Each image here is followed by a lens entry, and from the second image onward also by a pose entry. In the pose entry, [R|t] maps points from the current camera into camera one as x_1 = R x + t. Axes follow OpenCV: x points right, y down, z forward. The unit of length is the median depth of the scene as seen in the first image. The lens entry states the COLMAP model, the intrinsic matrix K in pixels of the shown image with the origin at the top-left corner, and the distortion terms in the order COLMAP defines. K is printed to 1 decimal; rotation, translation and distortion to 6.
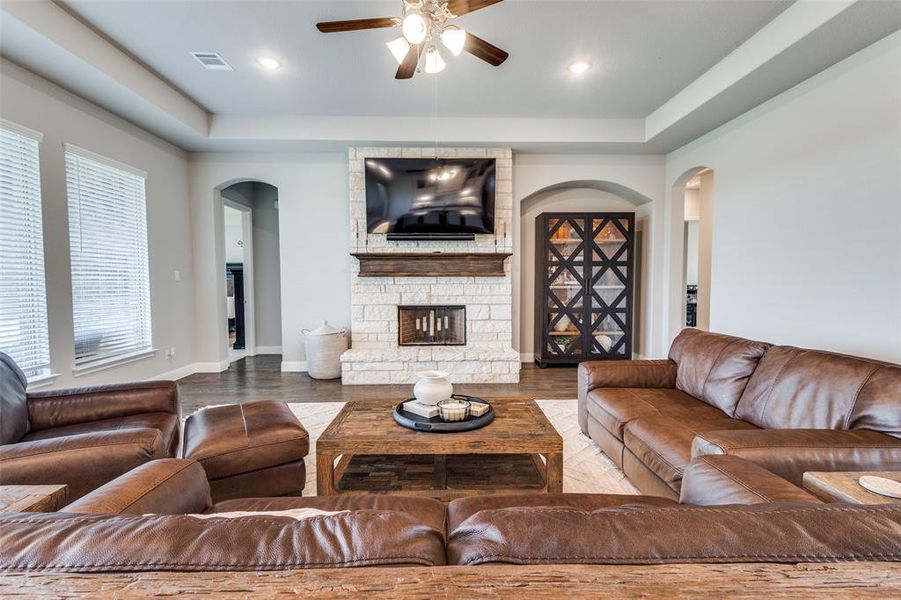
lens RADIAL K [[427.8, 0, 450.5], [0, 427.8, 300.0], [0, 0, 1]] dist [0.003492, 0.000248]
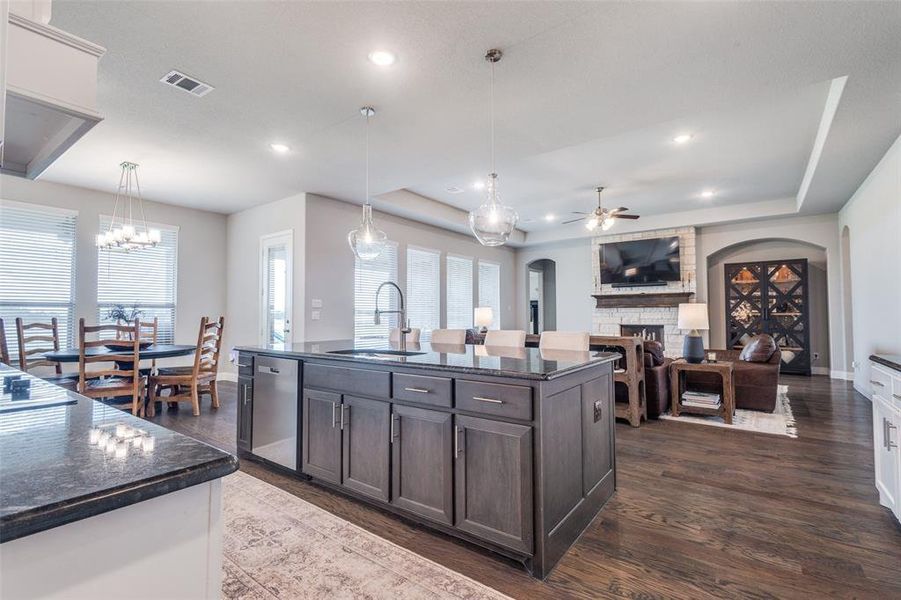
lens RADIAL K [[417.1, 0, 450.5], [0, 417.1, 300.0], [0, 0, 1]] dist [0.010959, -0.000395]
pose [[0.789407, -0.023294, -0.613428, 0.373876], [-0.033258, 0.996189, -0.080628, 0.072889], [0.612969, 0.084050, 0.785624, -0.753862]]
